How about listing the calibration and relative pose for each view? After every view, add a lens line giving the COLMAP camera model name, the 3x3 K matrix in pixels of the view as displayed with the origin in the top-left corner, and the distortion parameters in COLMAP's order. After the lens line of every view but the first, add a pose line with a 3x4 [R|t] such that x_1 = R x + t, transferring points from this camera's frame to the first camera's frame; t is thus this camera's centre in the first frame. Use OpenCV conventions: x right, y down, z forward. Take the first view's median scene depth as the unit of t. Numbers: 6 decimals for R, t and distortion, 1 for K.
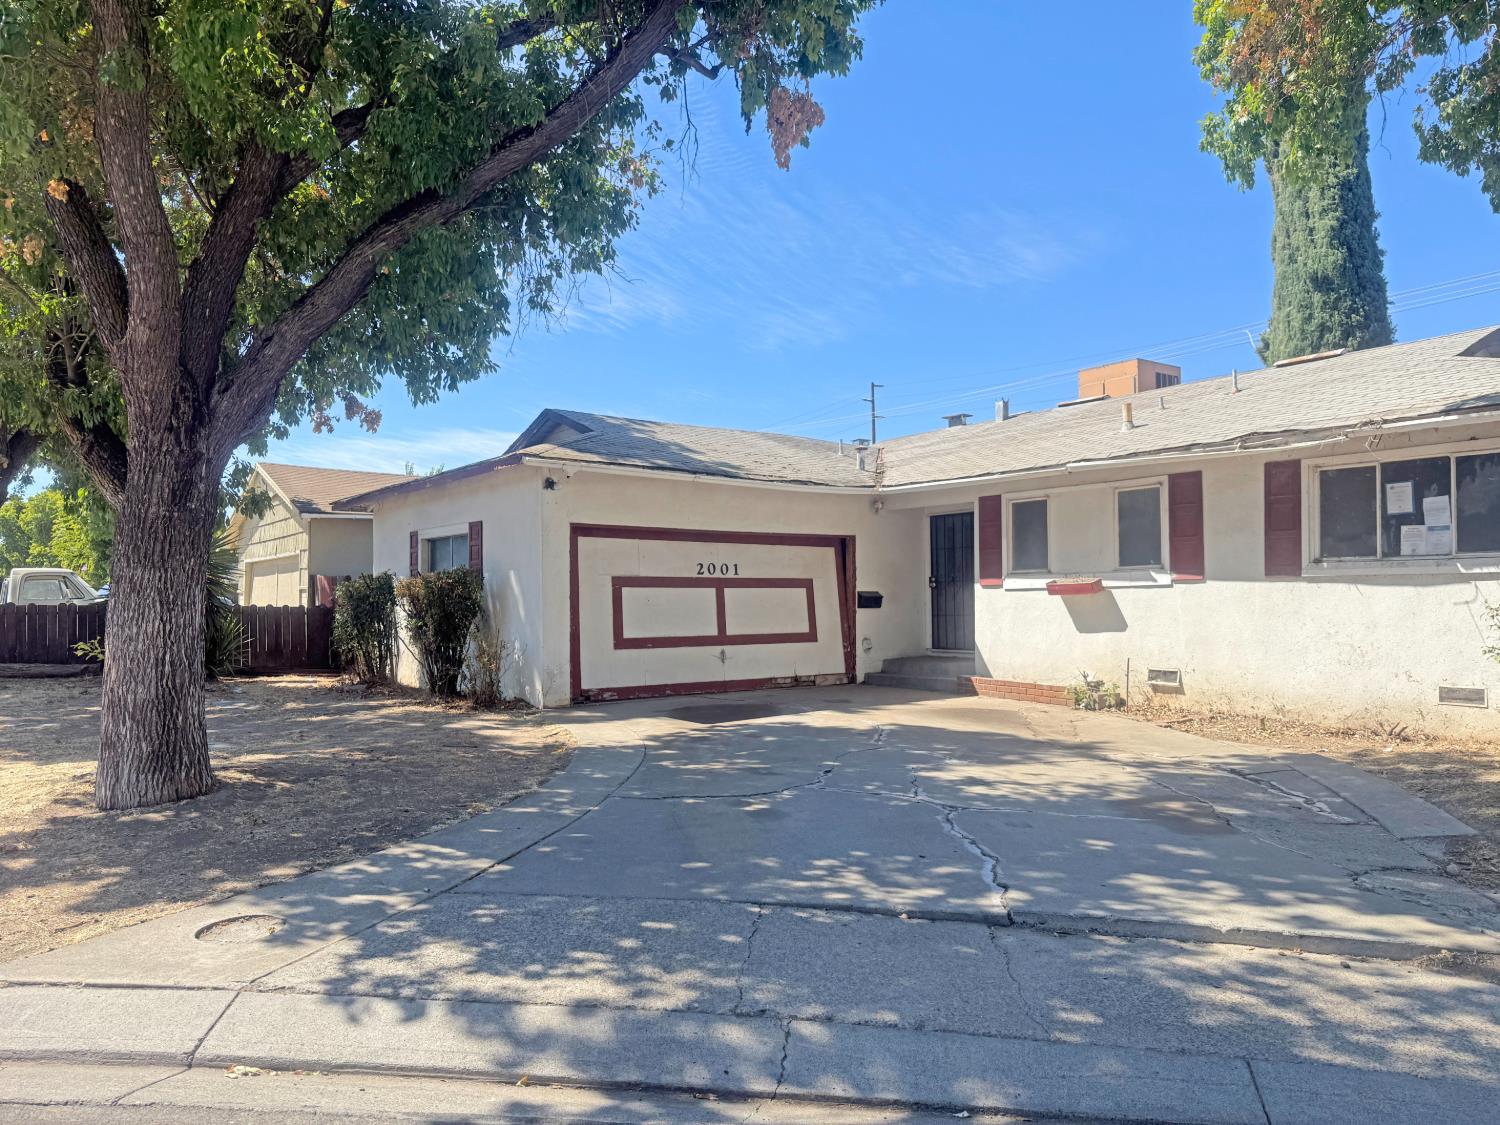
lens RADIAL K [[1049.3, 0, 750.0], [0, 1049.3, 562.5], [0, 0, 1]] dist [0.046427, -0.047342]
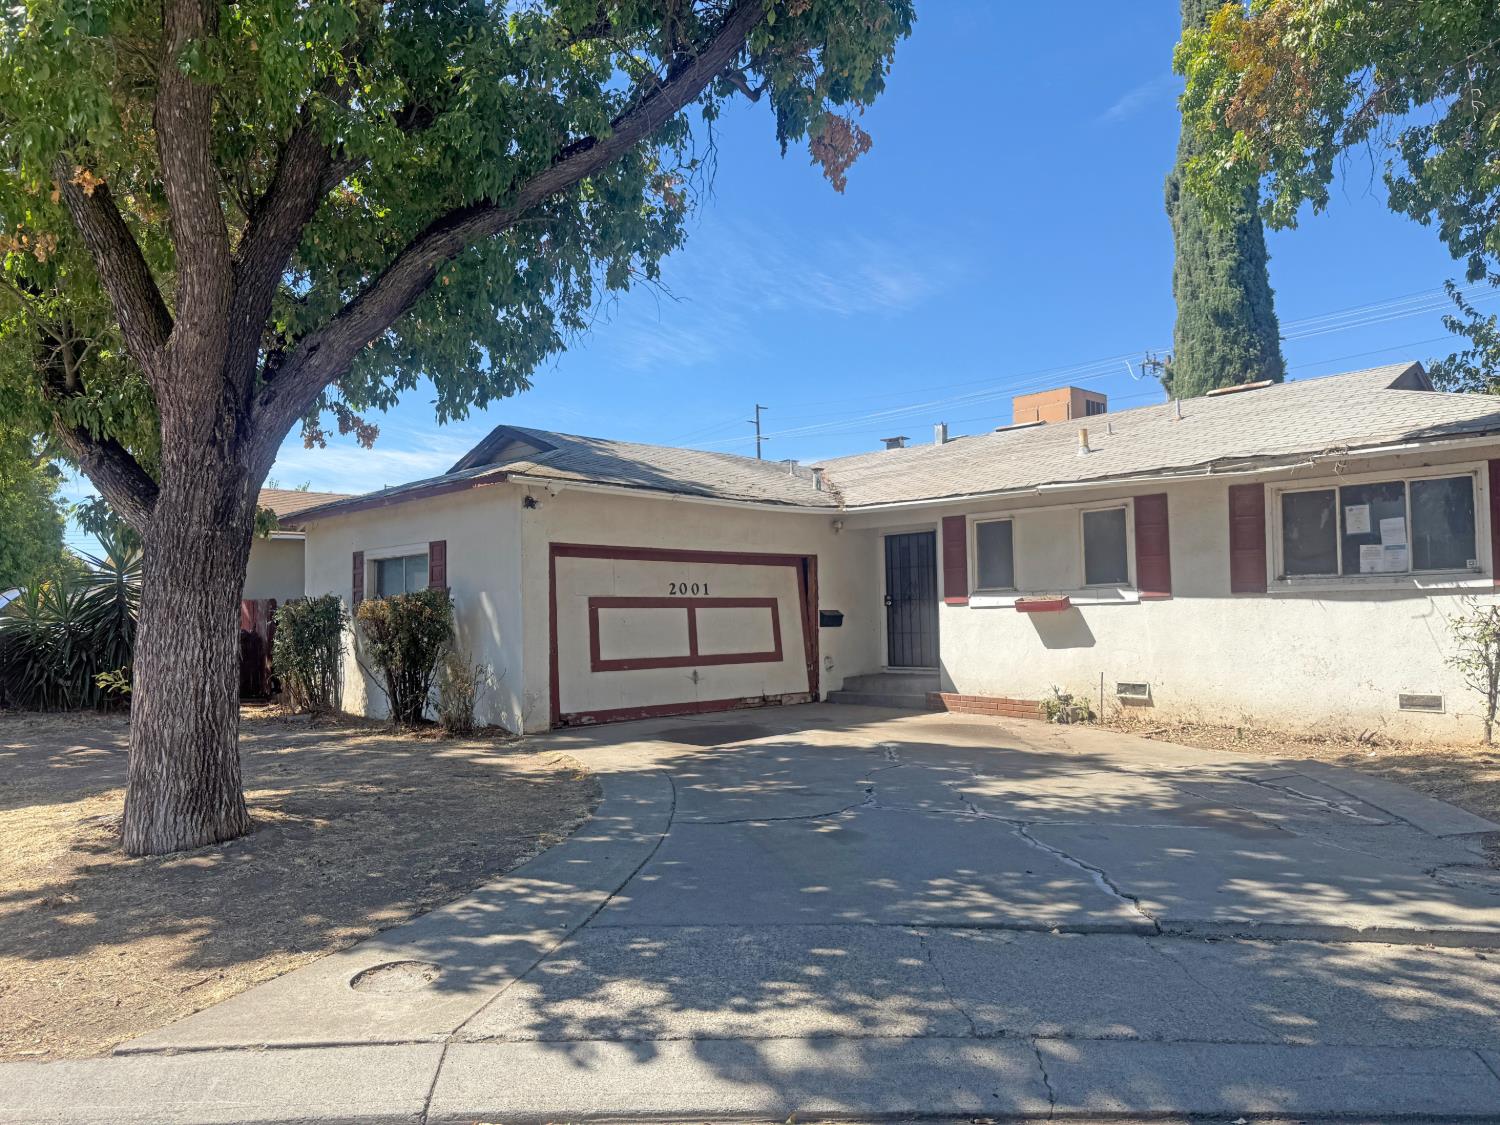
lens RADIAL K [[1051.9, 0, 752.8], [0, 1051.9, 558.6], [0, 0, 1]] dist [0.040481, -0.042533]
pose [[0.991716, -0.002116, 0.128436, -0.158384], [0.004969, 0.999748, -0.021900, -0.000690], [-0.128357, 0.022356, 0.991476, 0.013095]]
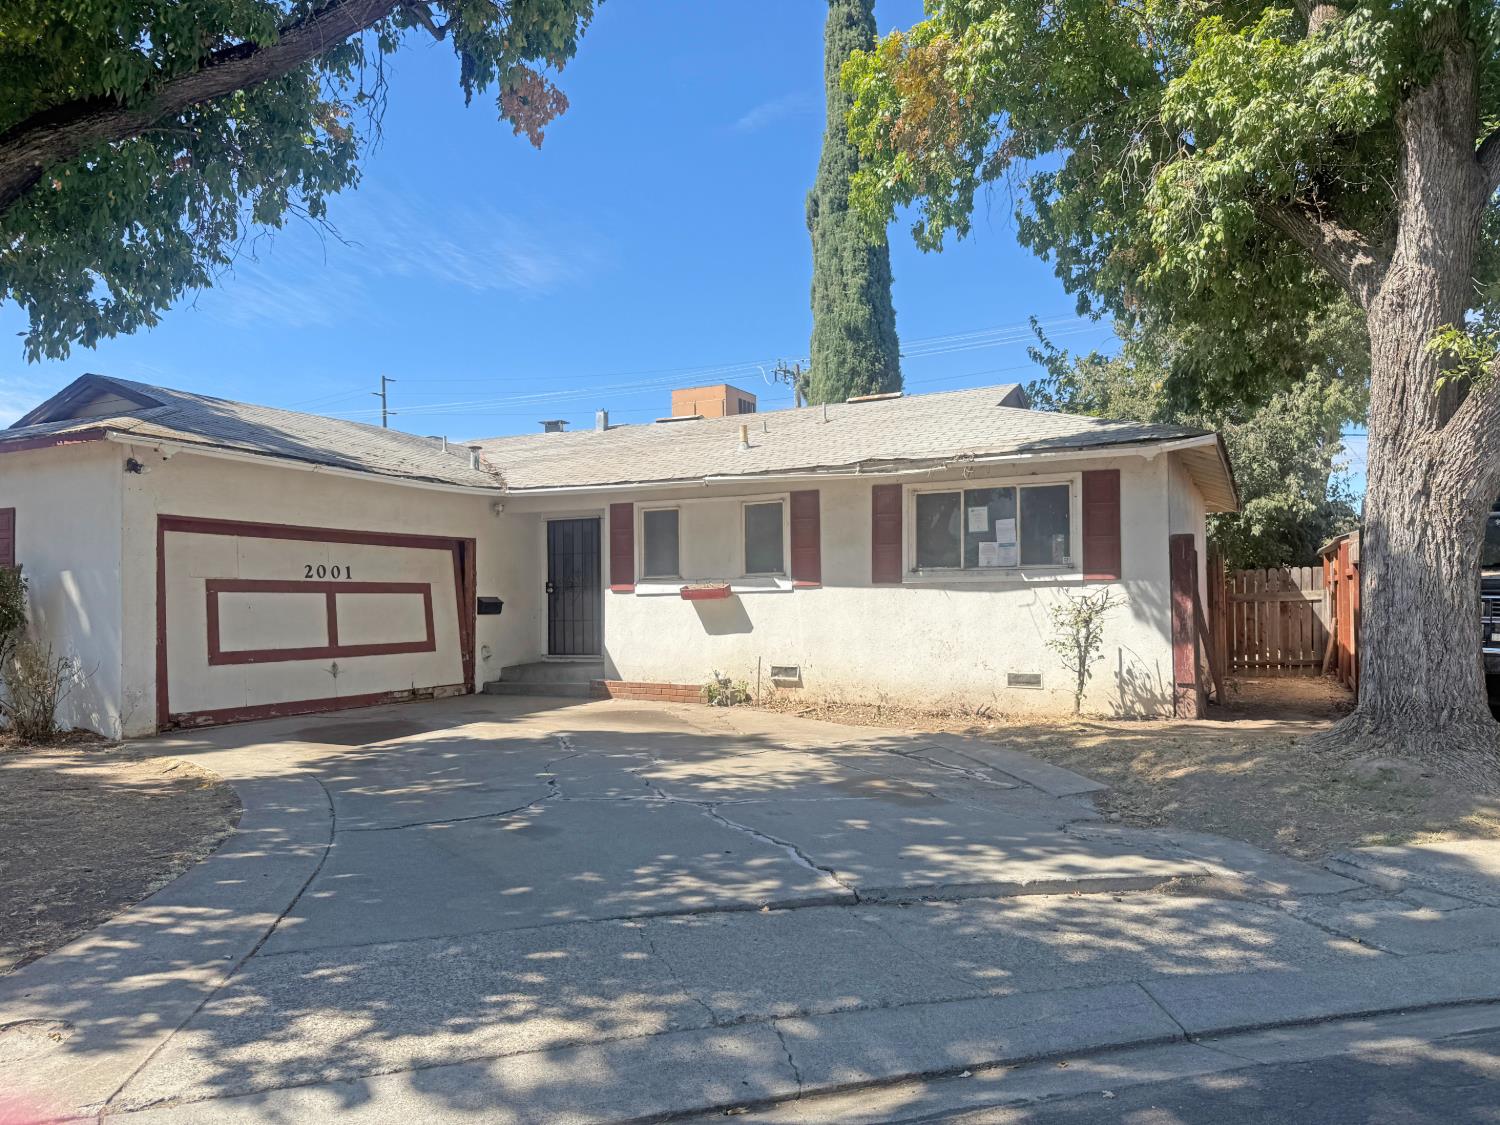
lens RADIAL K [[1045.9, 0, 745.9], [0, 1045.9, 561.4], [0, 0, 1]] dist [0.156972, -0.261148]
pose [[0.891303, 0.015946, 0.453129, -0.201251], [-0.012235, 0.999863, -0.011118, 0.004703], [-0.453244, 0.004366, 0.891376, 0.050056]]
